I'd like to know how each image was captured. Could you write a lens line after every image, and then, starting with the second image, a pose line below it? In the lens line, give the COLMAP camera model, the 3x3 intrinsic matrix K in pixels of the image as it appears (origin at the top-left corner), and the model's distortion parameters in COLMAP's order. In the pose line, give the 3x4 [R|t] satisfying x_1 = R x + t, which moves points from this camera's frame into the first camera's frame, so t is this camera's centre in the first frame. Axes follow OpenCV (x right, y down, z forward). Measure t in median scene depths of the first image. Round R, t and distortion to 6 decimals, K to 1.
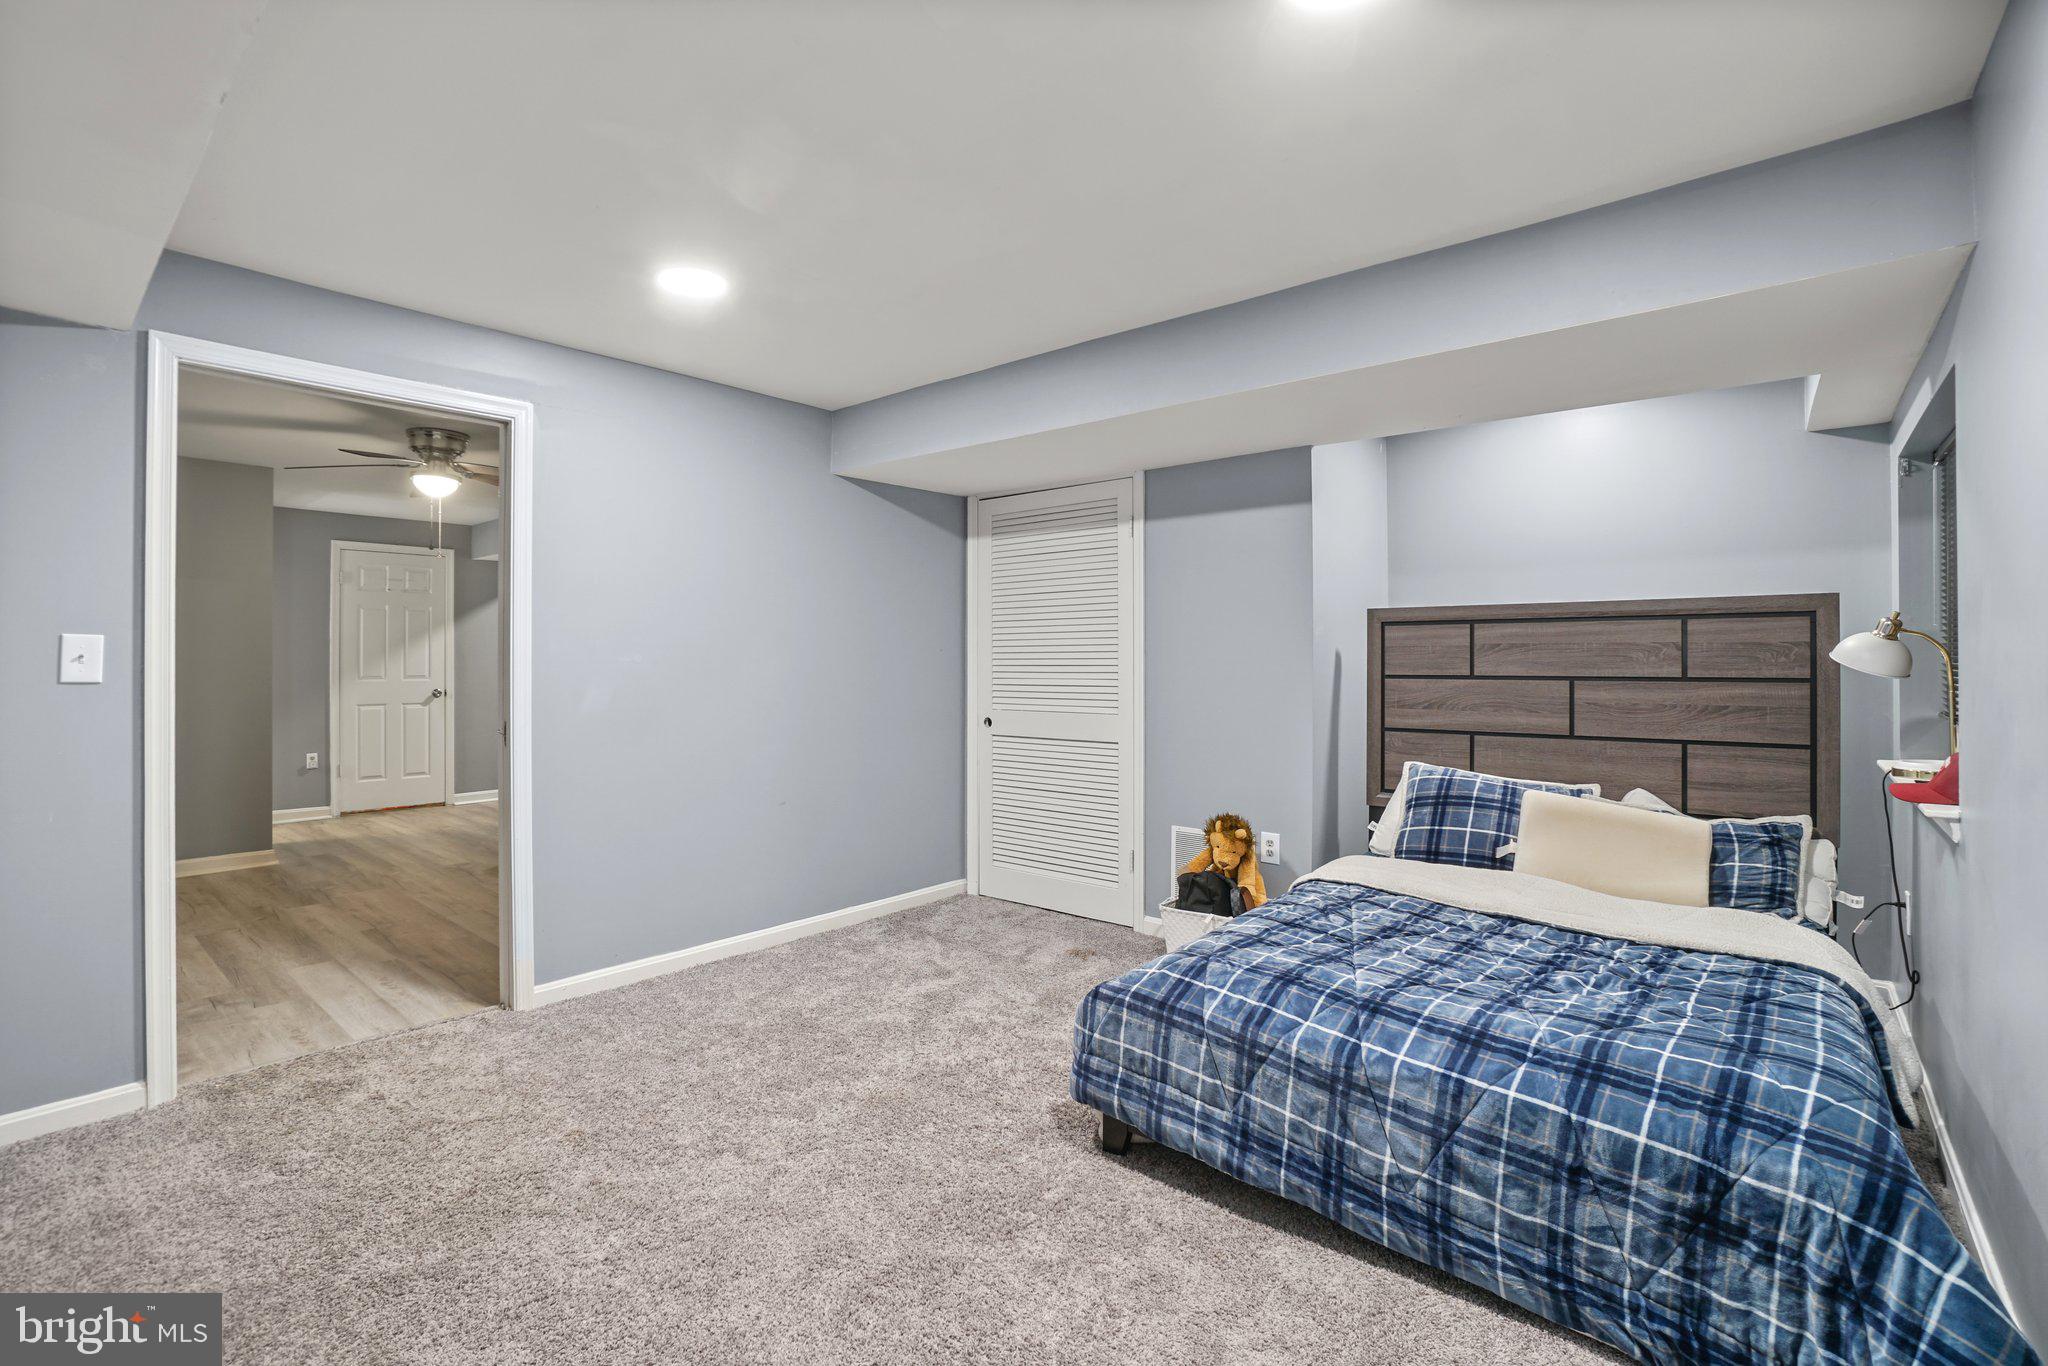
lens RADIAL K [[960.8, 0, 987.5], [0, 960.8, 649.5], [0, 0, 1]] dist [-0.067214, 0.023734]
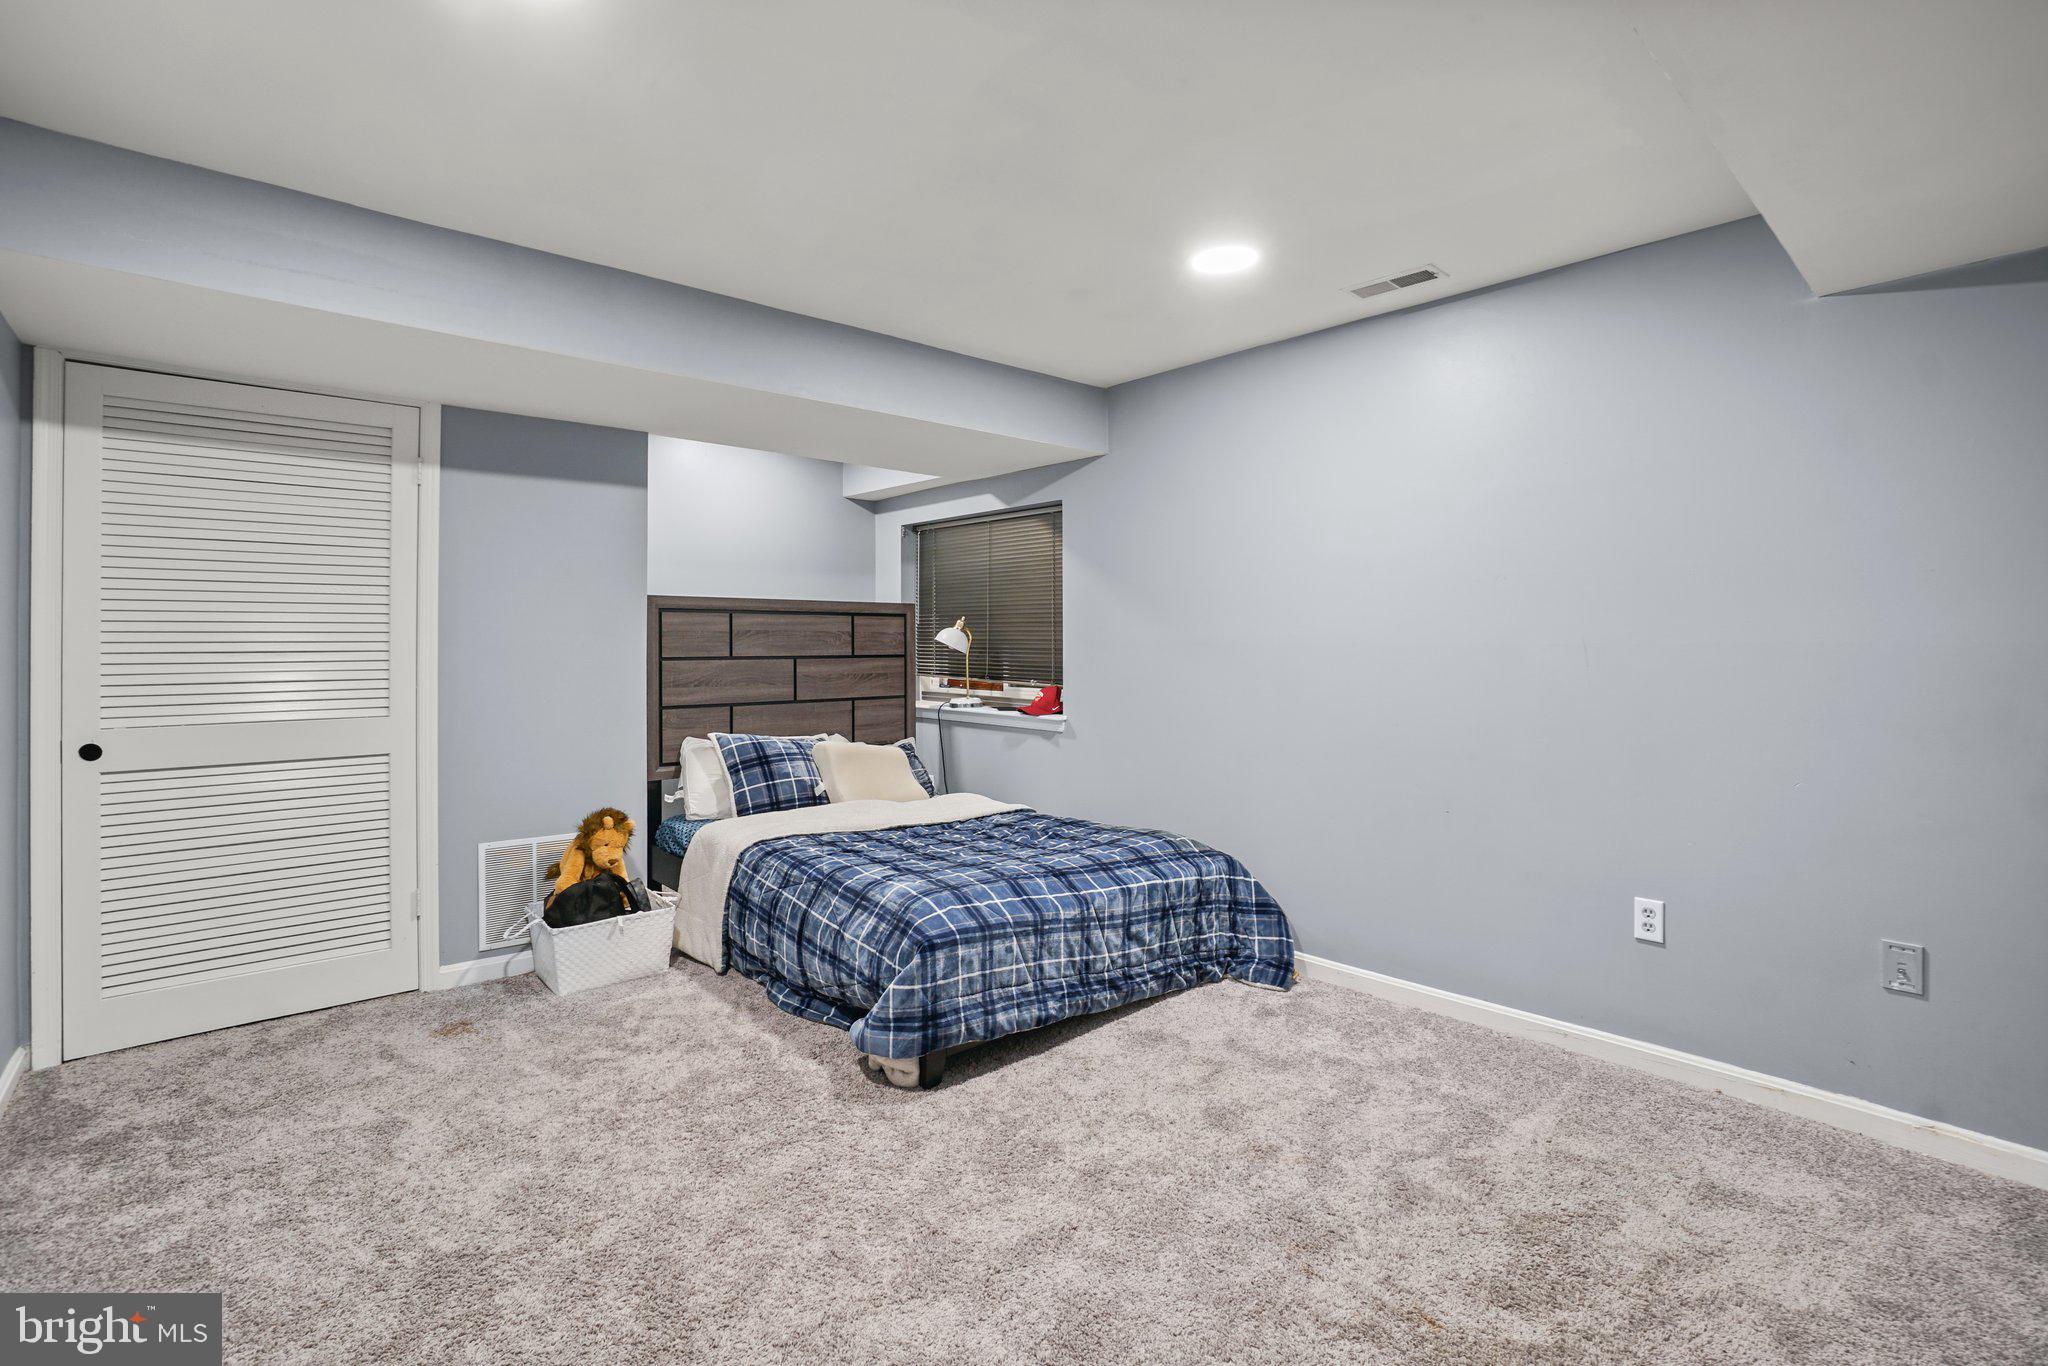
lens RADIAL K [[960.8, 0, 987.5], [0, 960.8, 649.5], [0, 0, 1]] dist [-0.067214, 0.023734]
pose [[0.113558, -0.006467, 0.993510, -0.694842], [-0.010557, 0.999915, 0.007716, 0.006516], [-0.993475, -0.011364, 0.113480, 0.584262]]
